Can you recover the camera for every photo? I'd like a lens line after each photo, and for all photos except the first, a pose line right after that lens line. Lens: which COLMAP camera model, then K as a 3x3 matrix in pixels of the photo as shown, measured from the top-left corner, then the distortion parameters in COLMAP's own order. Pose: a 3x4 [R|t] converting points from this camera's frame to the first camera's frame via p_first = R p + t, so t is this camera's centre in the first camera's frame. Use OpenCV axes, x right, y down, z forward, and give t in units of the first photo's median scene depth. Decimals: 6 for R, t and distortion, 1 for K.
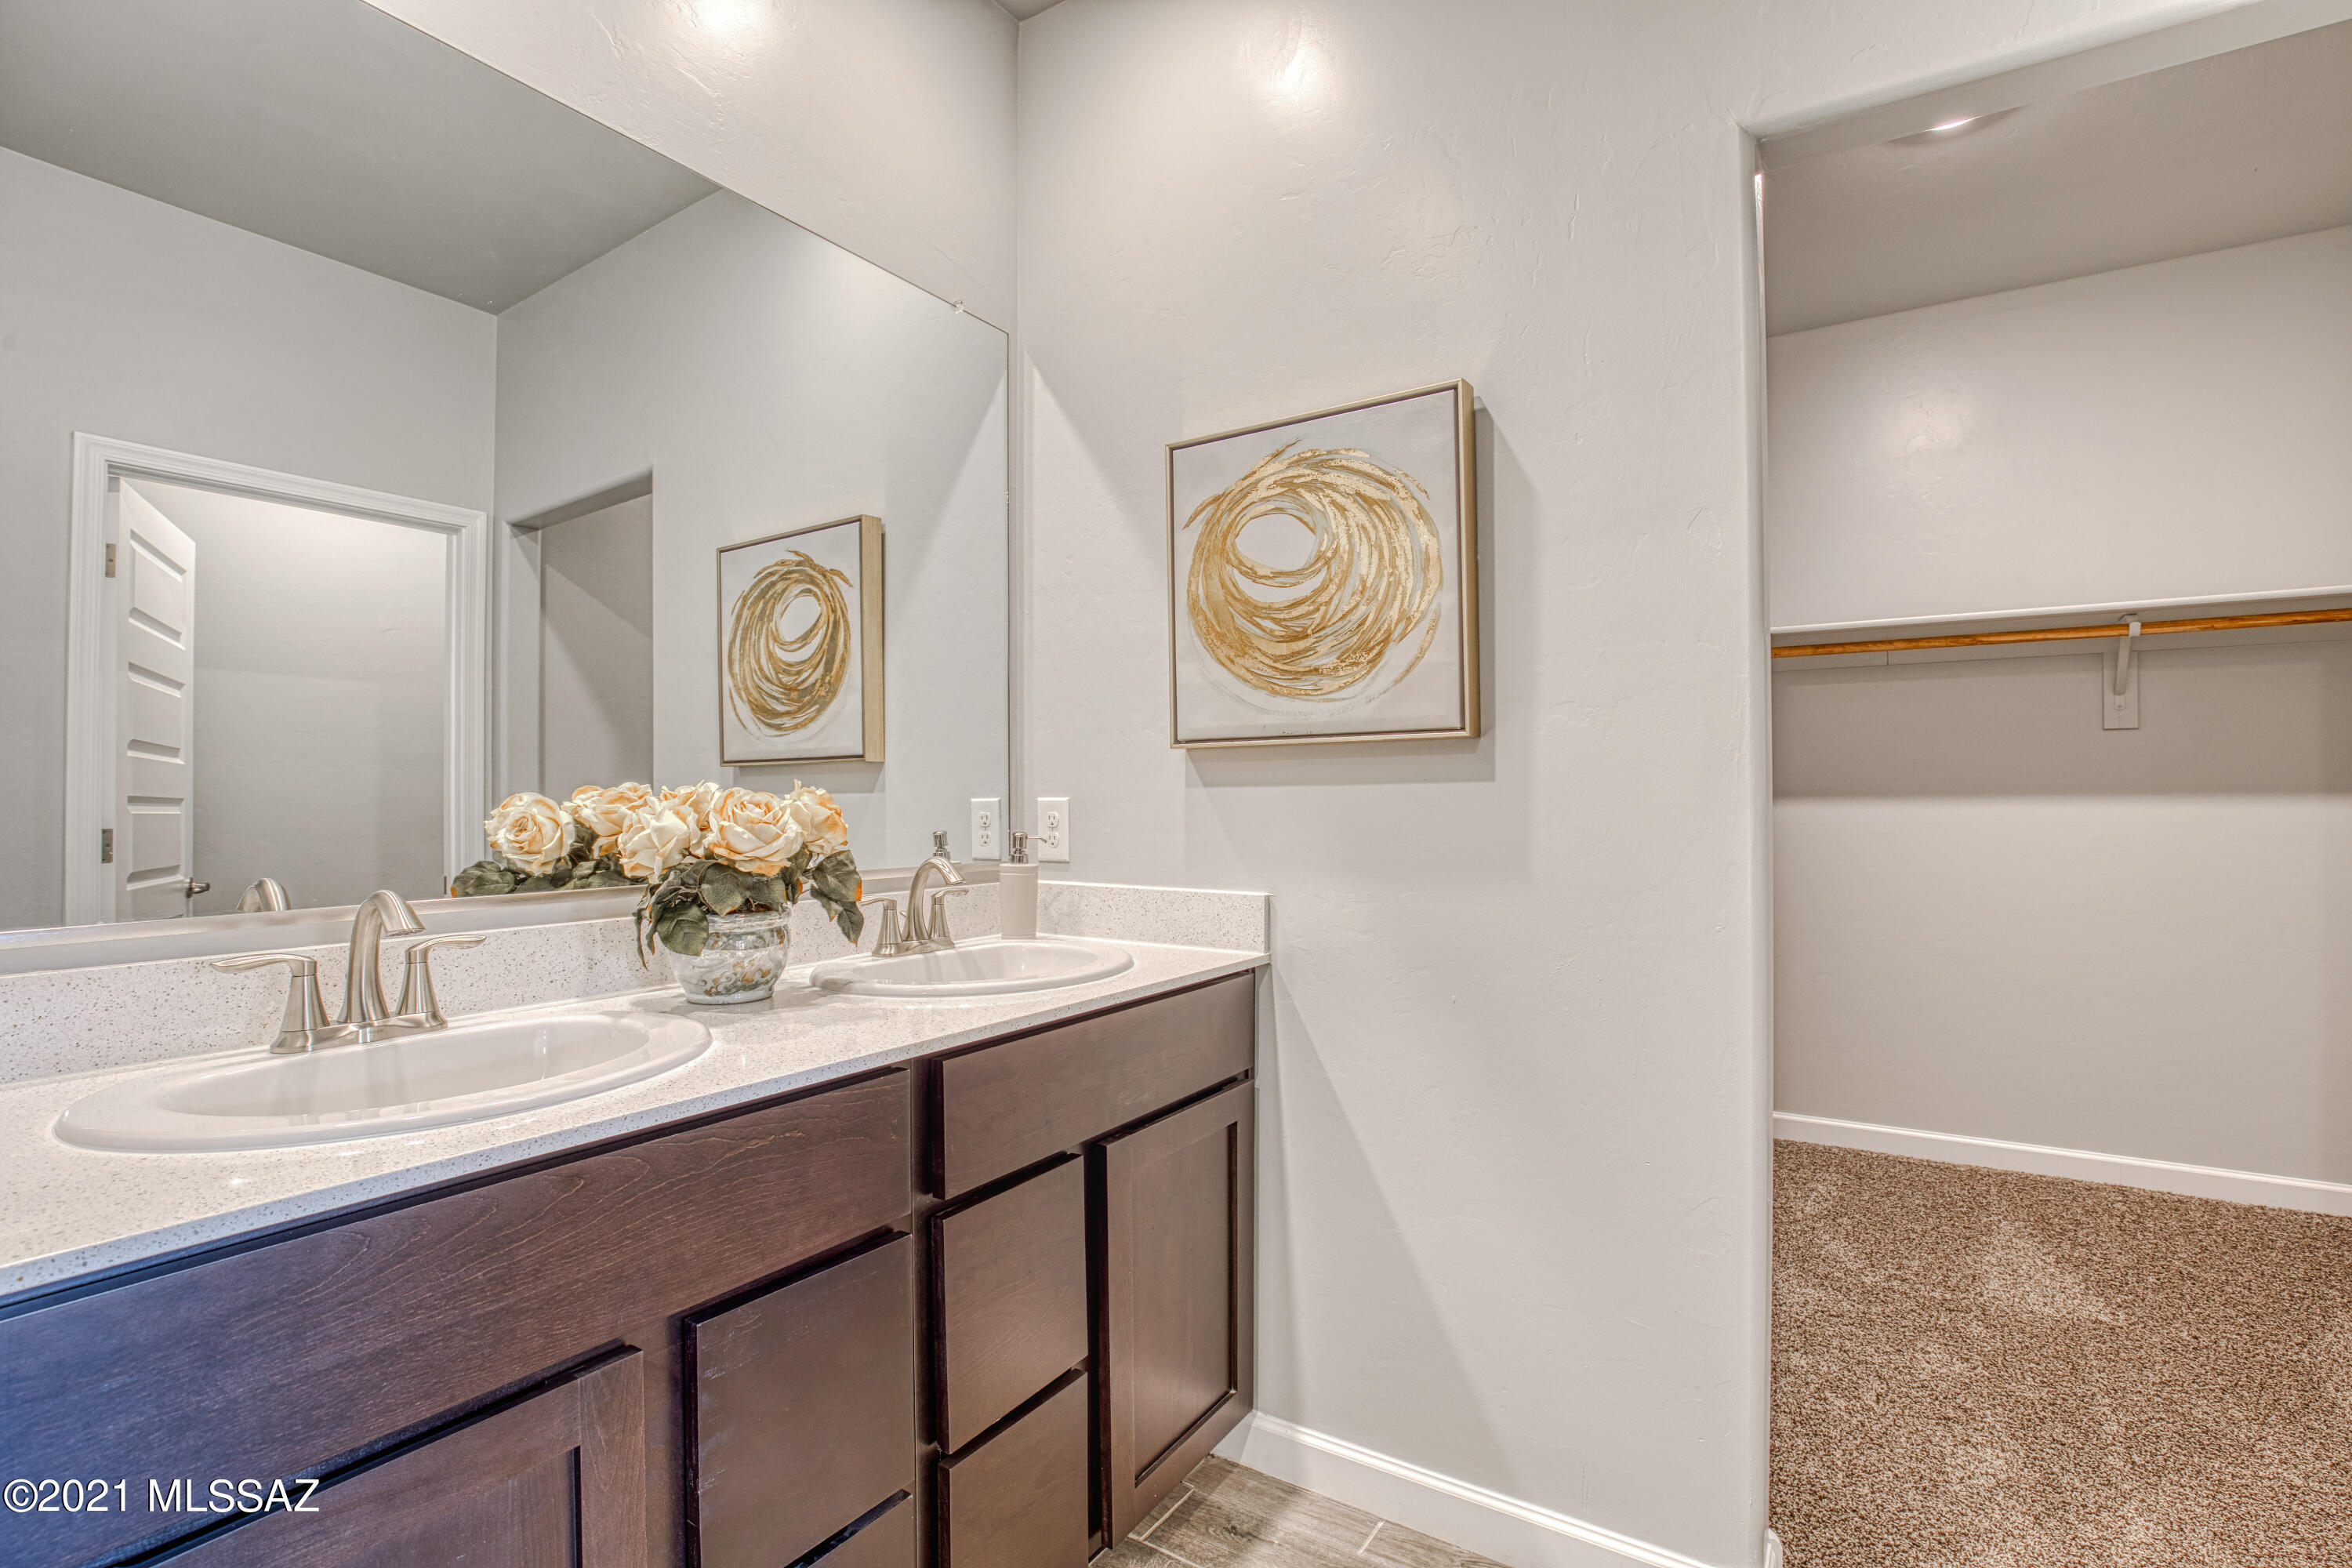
lens RADIAL K [[1086.3, 0, 1171.0], [0, 1086.3, 782.0], [0, 0, 1]] dist [-0.009781, 0.000003]
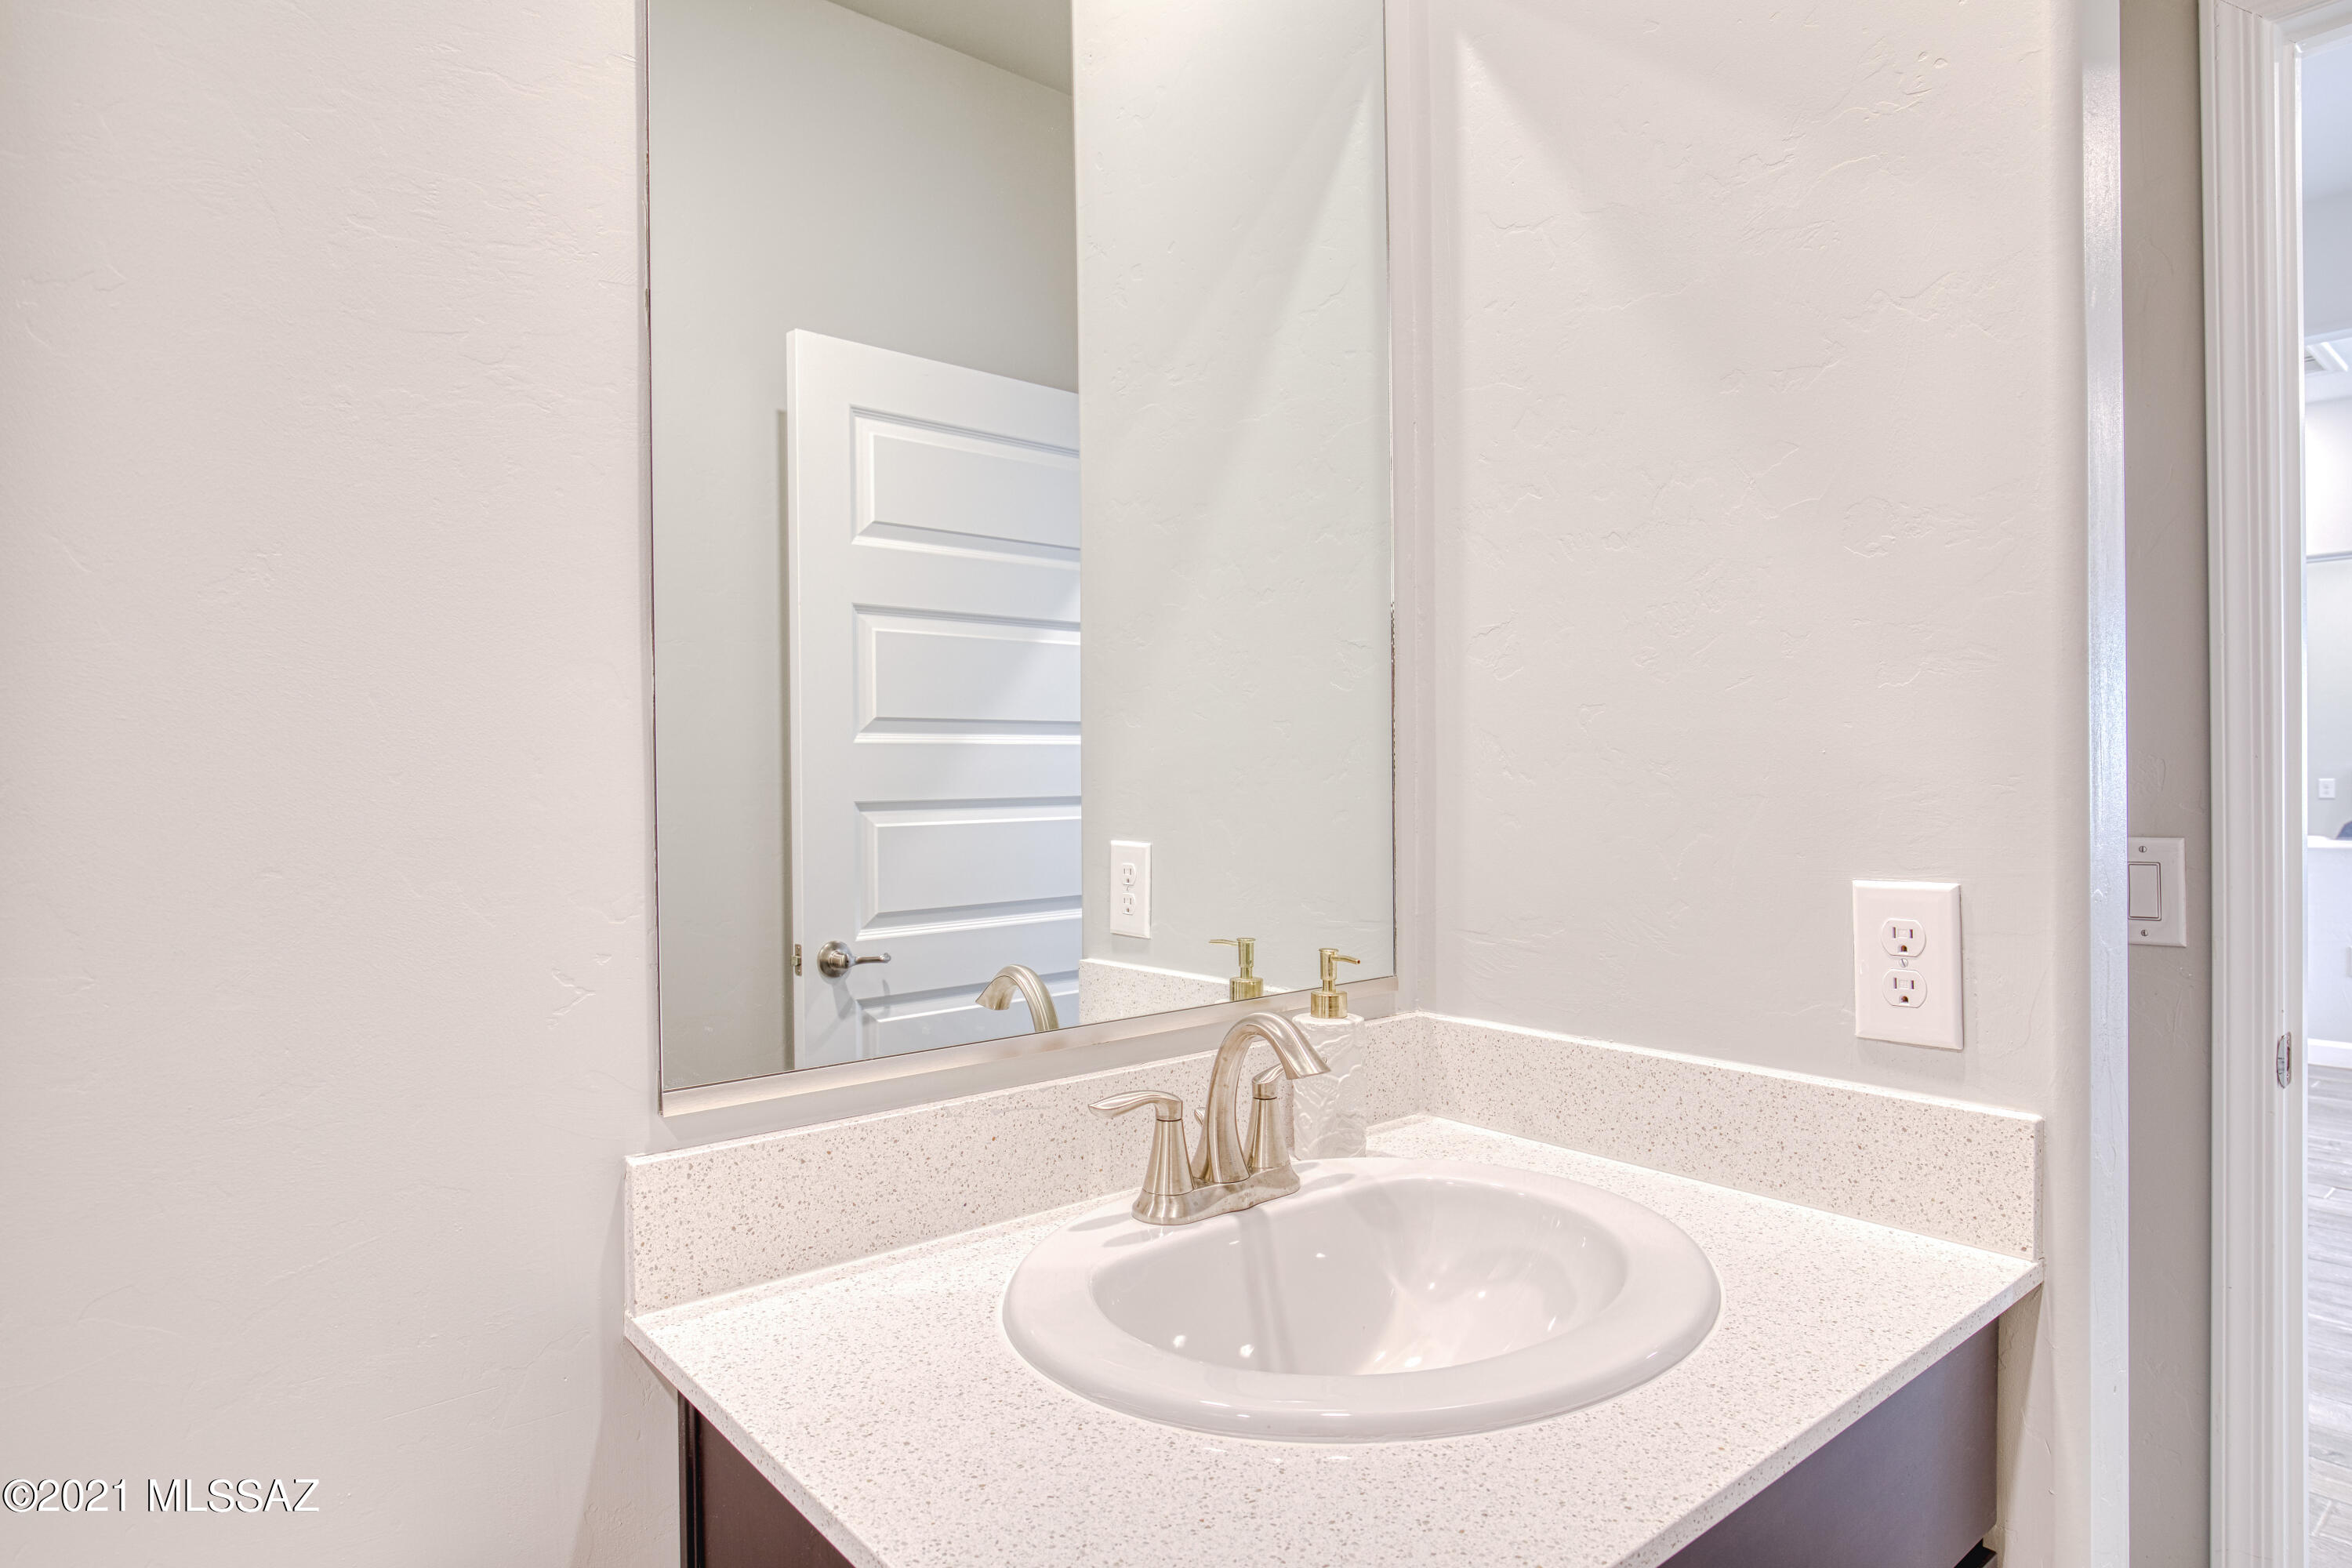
lens RADIAL K [[1323.2, 0, 1177.0], [0, 1323.2, 787.3], [0, 0, 1]] dist [-0.000712, -0.000021]
pose [[0.960134, -0.015185, -0.279127, -0.083318], [0.020004, 0.999696, 0.014425, -0.040042], [0.278824, -0.019433, 0.960146, 0.415047]]
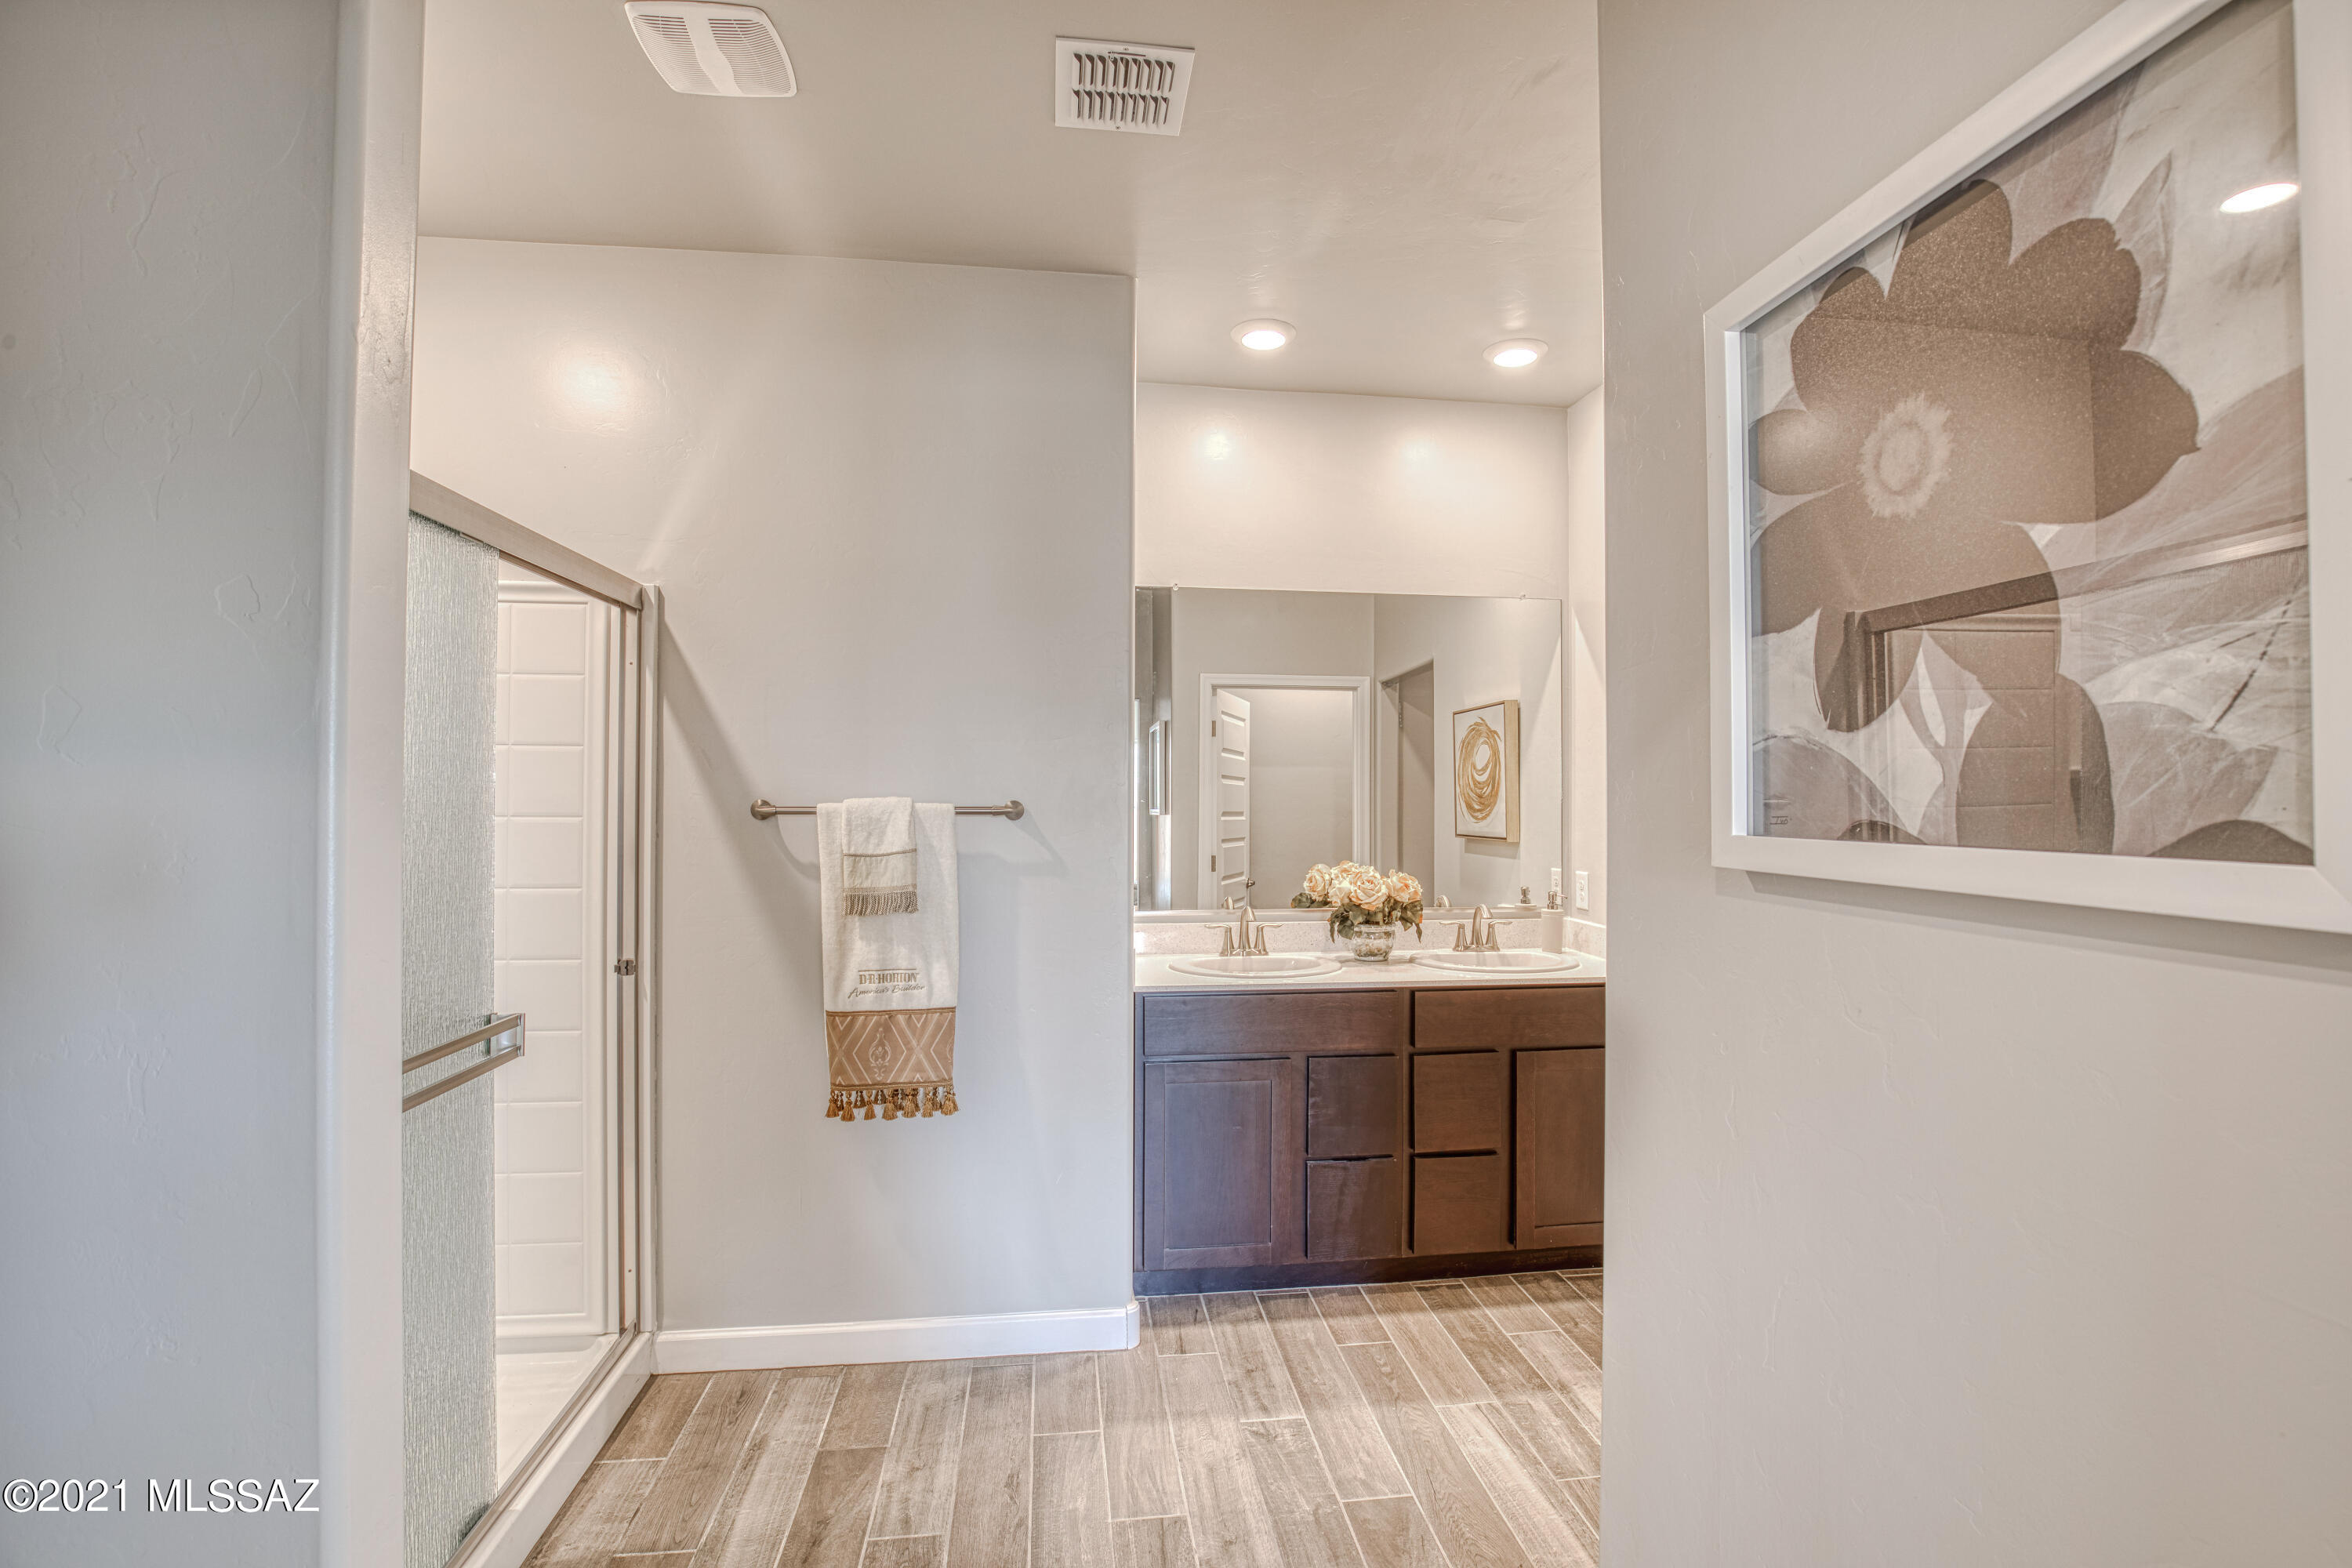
lens RADIAL K [[1086.3, 0, 1177.0], [0, 1086.3, 783.5], [0, 0, 1]] dist [-0.009781, 0.000003]
pose [[0.657126, -0.004515, -0.753767, 0.891450], [0.007755, 0.999970, 0.000771, -0.153998], [0.753741, -0.006353, 0.657141, -0.711955]]
